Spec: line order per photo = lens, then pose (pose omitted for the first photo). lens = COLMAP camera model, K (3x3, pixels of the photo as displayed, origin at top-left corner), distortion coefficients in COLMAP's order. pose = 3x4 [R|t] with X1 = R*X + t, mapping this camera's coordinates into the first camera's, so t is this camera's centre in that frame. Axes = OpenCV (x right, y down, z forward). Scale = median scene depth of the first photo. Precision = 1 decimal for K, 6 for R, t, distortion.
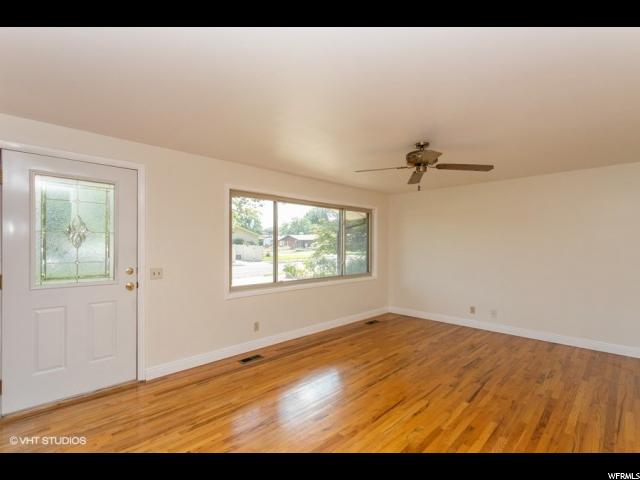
lens RADIAL K [[305.3, 0, 313.9], [0, 305.3, 245.1], [0, 0, 1]] dist [-0.000473, 0.002750]
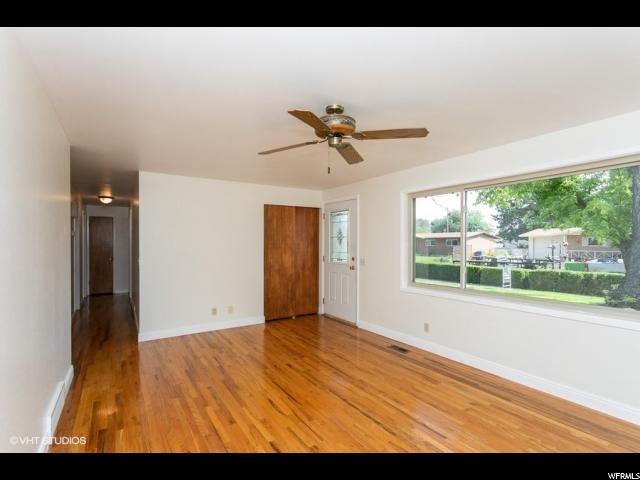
lens RADIAL K [[305.3, 0, 313.8], [0, 305.3, 244.9], [0, 0, 1]] dist [-0.000473, 0.002750]
pose [[-0.202069, 0.003861, -0.979364, 1.012610], [-0.000219, 0.999992, 0.003988, -0.000291], [0.979371, 0.001021, -0.202066, 1.022339]]
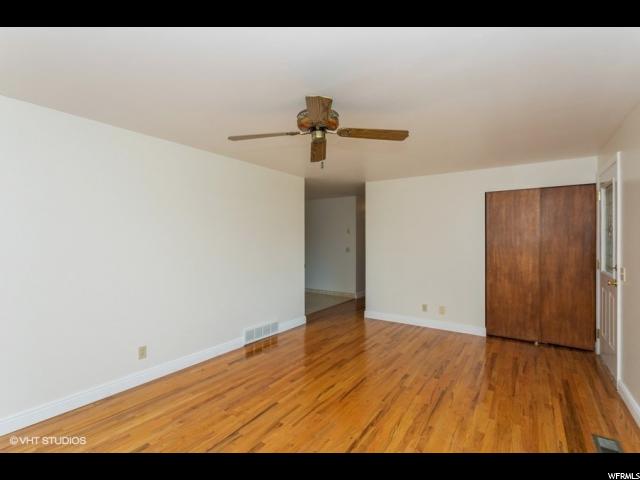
lens RADIAL K [[305.3, 0, 321.3], [0, 305.3, 235.9], [0, 0, 1]] dist [-0.000473, 0.002750]
pose [[-0.979782, -0.005028, -0.200003, 0.454803], [-0.003184, 0.999949, -0.009539, -0.002852], [0.200041, -0.008709, -0.979749, 1.593448]]
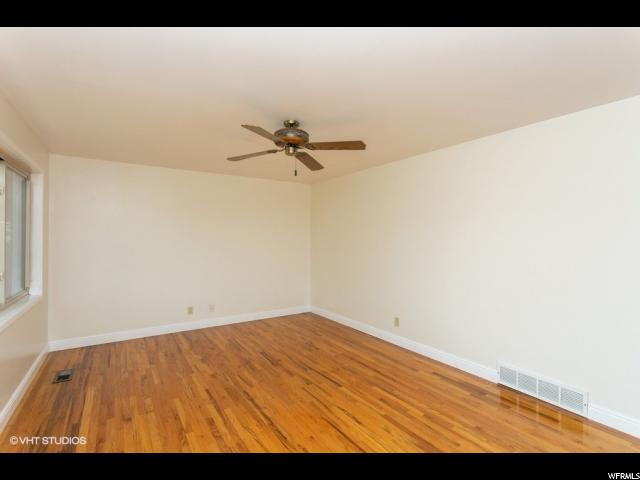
lens RADIAL K [[305.3, 0, 316.7], [0, 305.3, 237.6], [0, 0, 1]] dist [-0.000473, 0.002750]
pose [[0.186889, 0.000068, 0.982381, -0.450224], [-0.000147, 1.000000, -0.000042, -0.004260], [-0.982381, -0.000137, 0.186889, 0.712254]]
